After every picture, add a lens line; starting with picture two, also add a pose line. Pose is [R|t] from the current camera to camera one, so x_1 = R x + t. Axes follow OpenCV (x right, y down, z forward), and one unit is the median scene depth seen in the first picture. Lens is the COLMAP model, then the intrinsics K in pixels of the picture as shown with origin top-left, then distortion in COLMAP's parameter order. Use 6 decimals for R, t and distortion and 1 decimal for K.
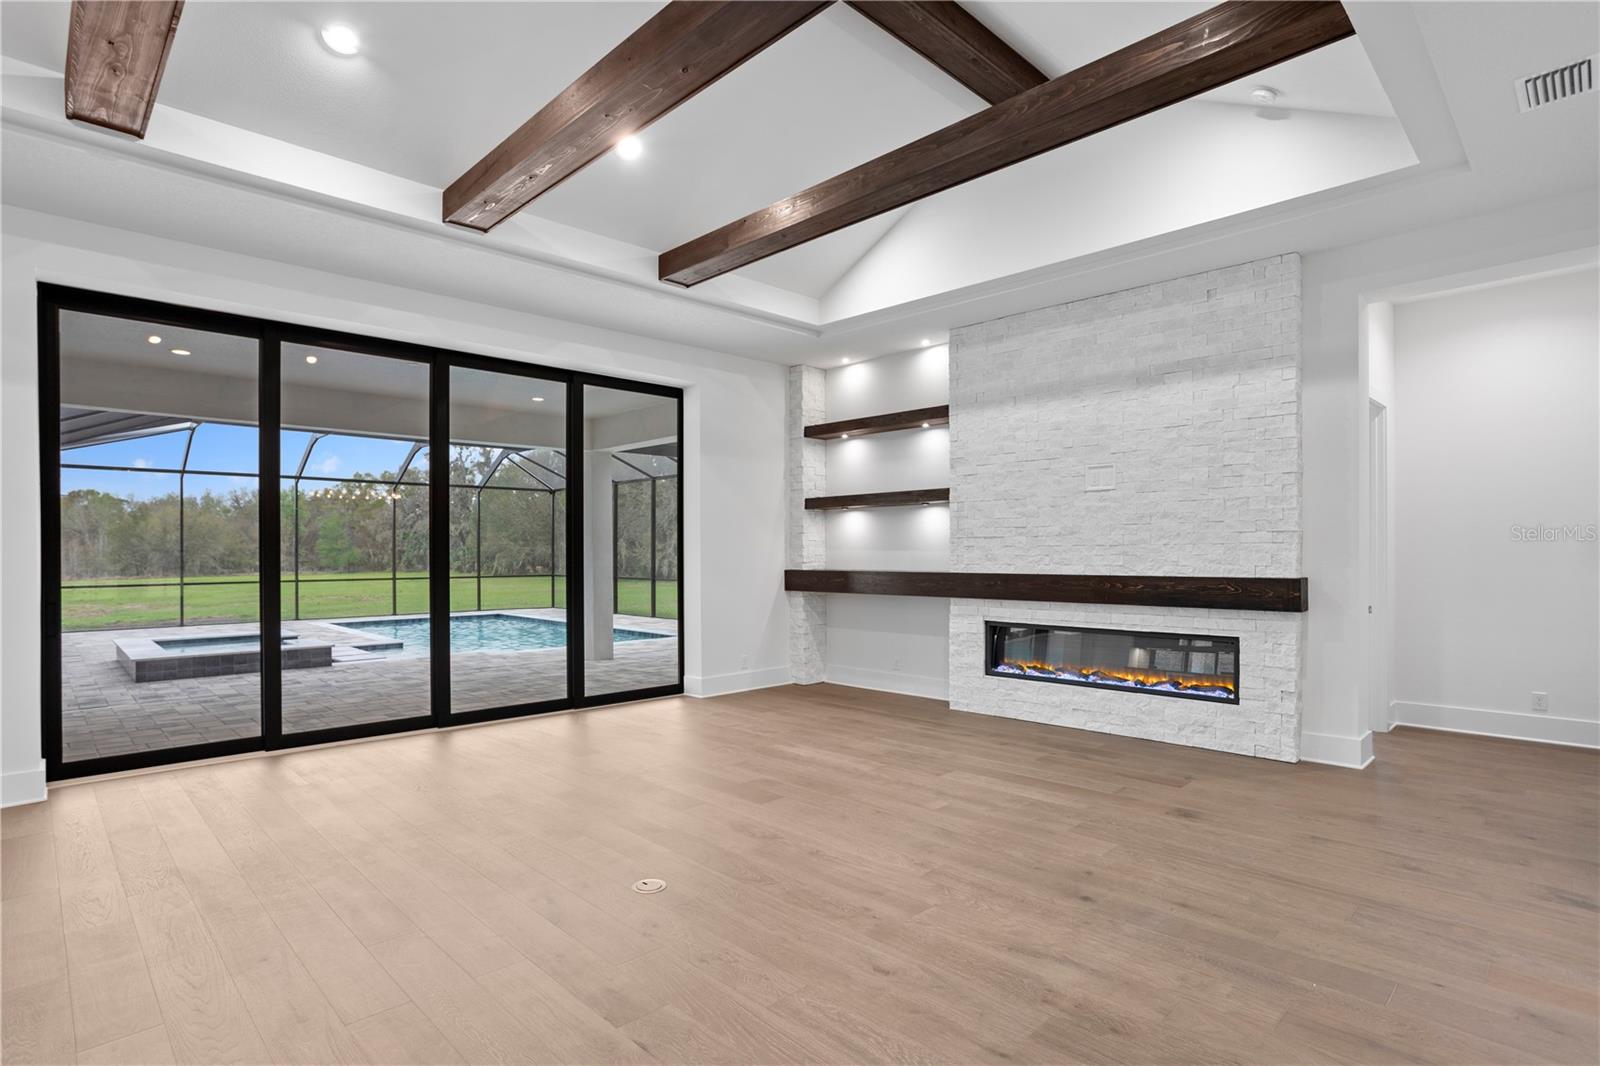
lens RADIAL K [[810.2, 0, 804.1], [0, 810.2, 545.0], [0, 0, 1]] dist [-0.060460, 0.030481]
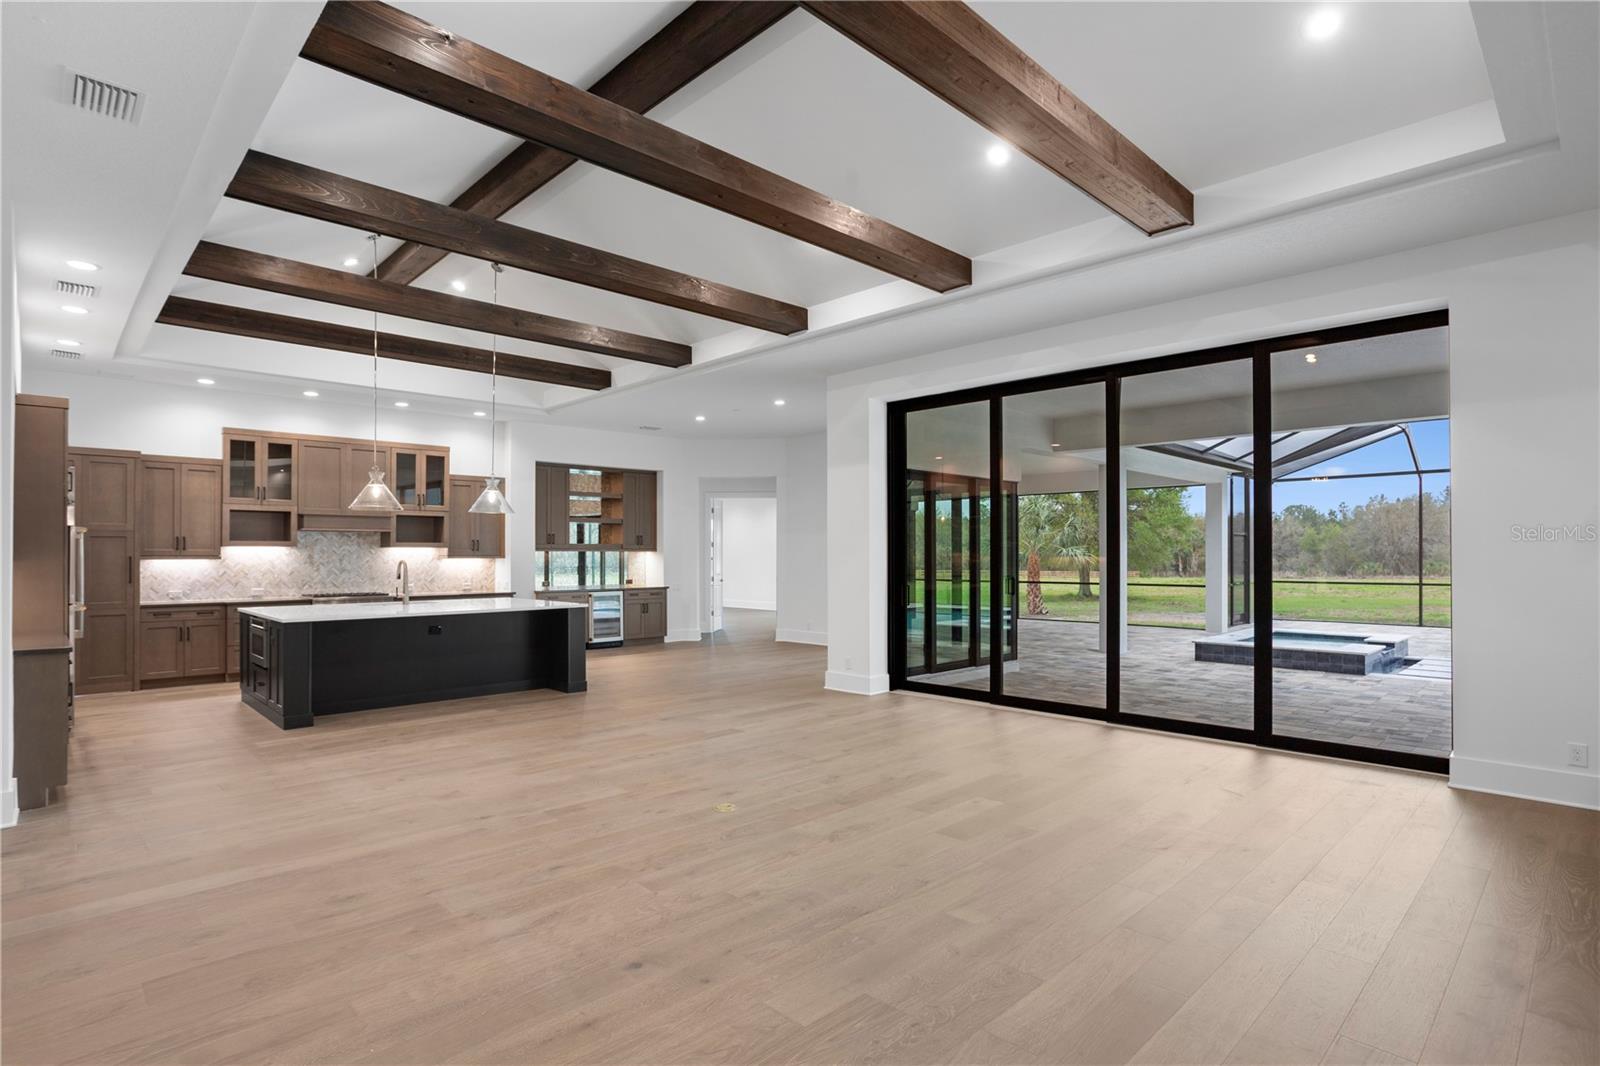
lens RADIAL K [[815.9, 0, 800.0], [0, 815.9, 533.0], [0, 0, 1]] dist [-0.044445, 0.000247]
pose [[-0.006951, -0.021945, -0.999735, 0.539679], [0.010049, 0.999707, -0.022014, -0.002657], [0.999925, -0.010200, -0.006729, 0.518527]]
